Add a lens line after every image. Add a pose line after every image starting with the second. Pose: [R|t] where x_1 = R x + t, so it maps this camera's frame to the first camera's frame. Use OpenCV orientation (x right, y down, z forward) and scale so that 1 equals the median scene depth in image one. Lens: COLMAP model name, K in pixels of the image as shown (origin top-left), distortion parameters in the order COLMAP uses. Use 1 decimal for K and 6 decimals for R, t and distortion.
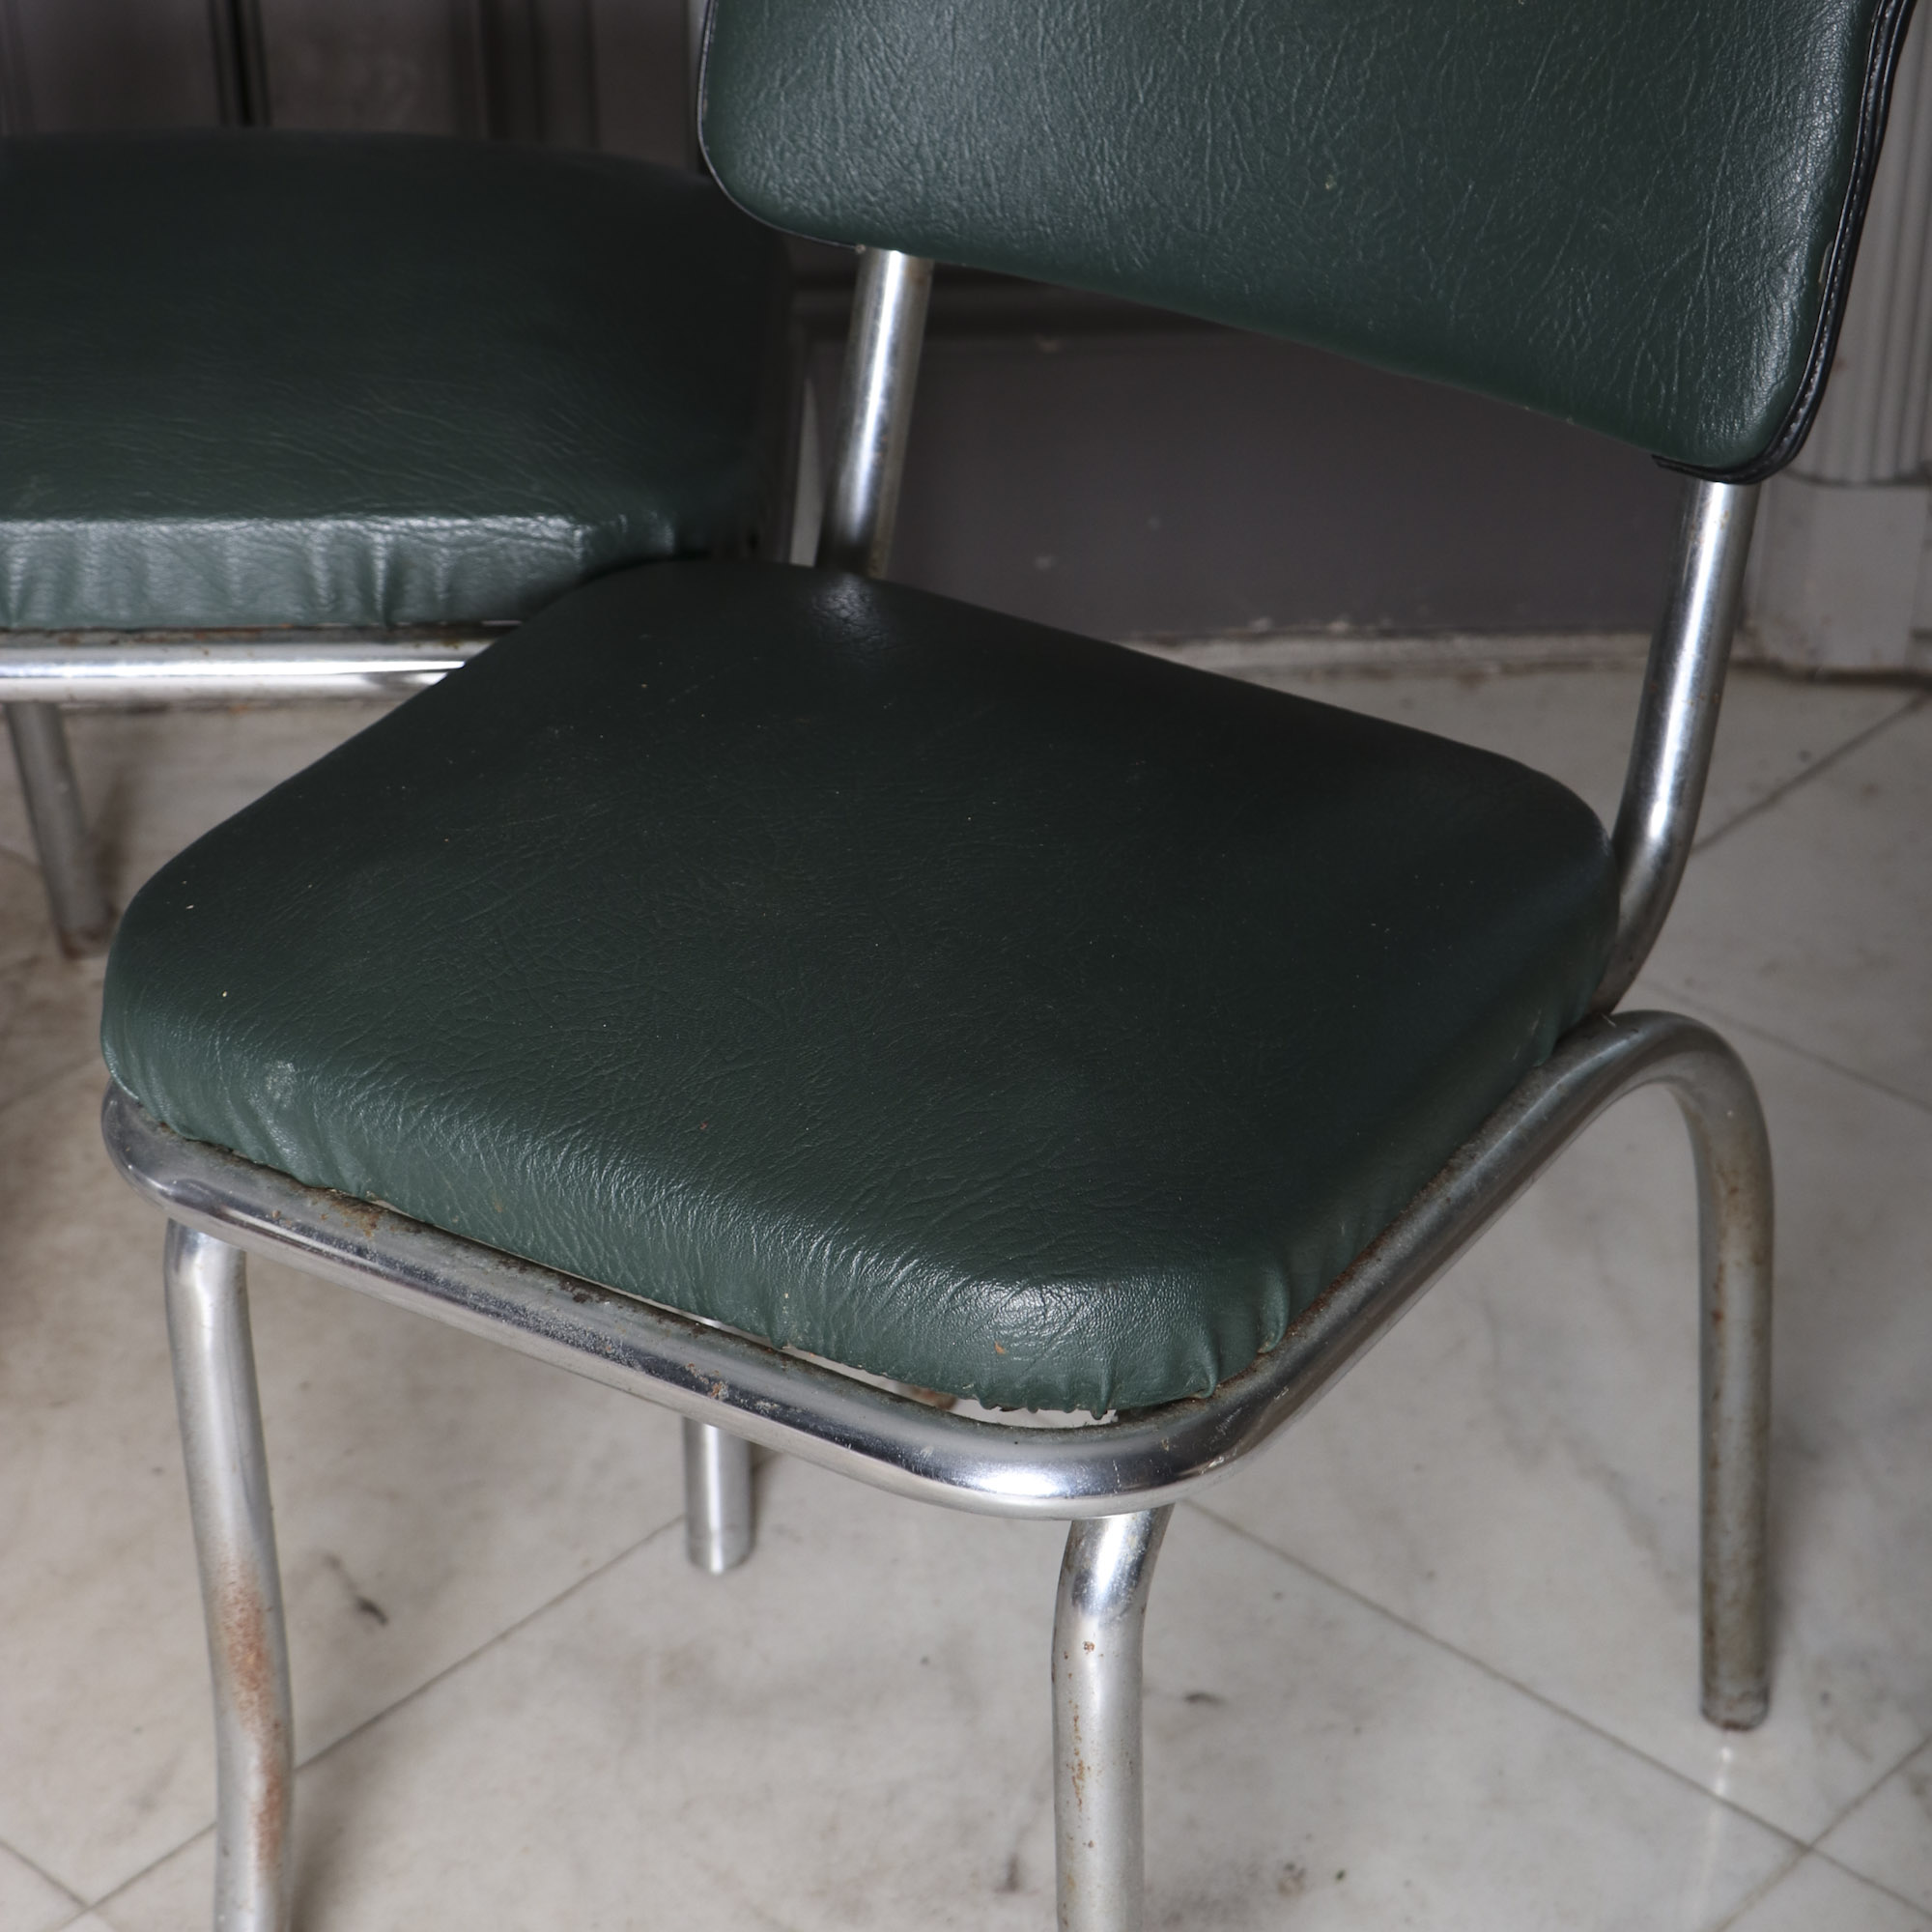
lens RADIAL K [[4429.5, 0, 1184.4], [0, 4429.5, 635.9], [0, 0, 1]] dist [0.150523, 0.000000]
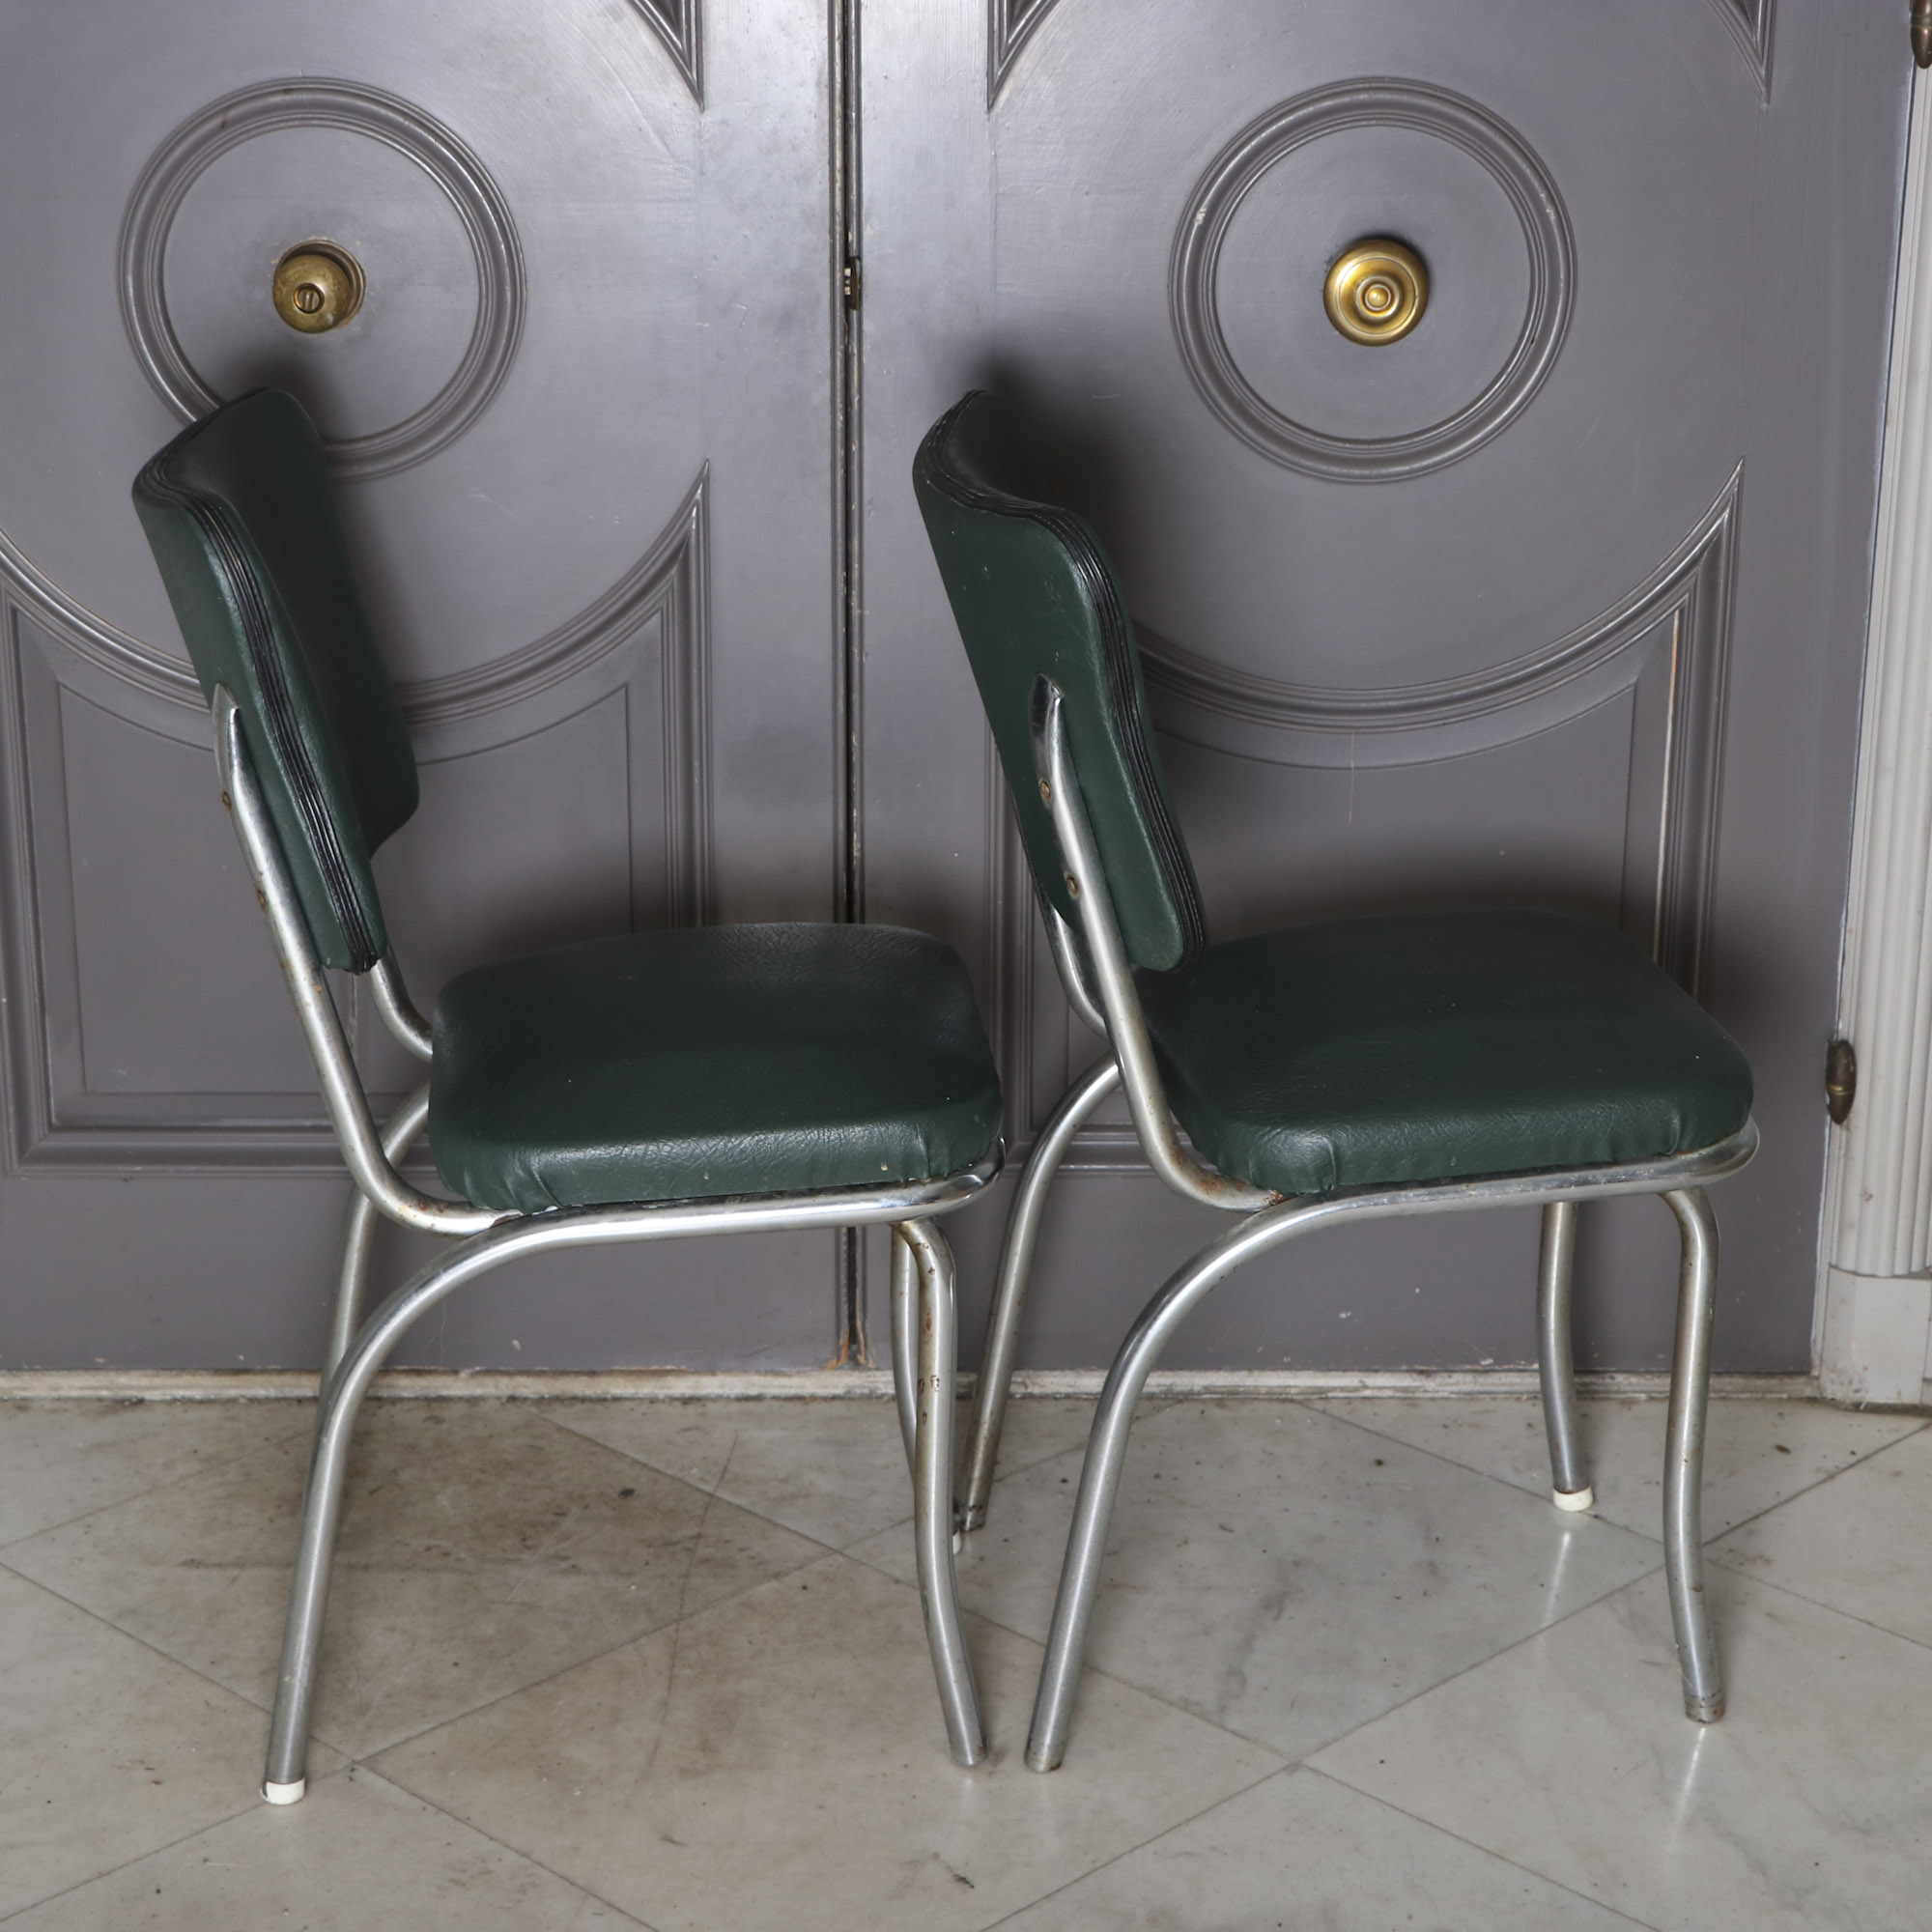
lens RADIAL K [[4429.5, 0, 1091.1], [0, 4429.5, 959.5], [0, 0, 1]] dist [0.150523, 0.000000]
pose [[0.998818, 0.032327, -0.036299, -0.075304], [-0.039682, 0.973589, -0.224834, 0.221164], [0.028072, 0.226009, 0.973721, -0.563320]]
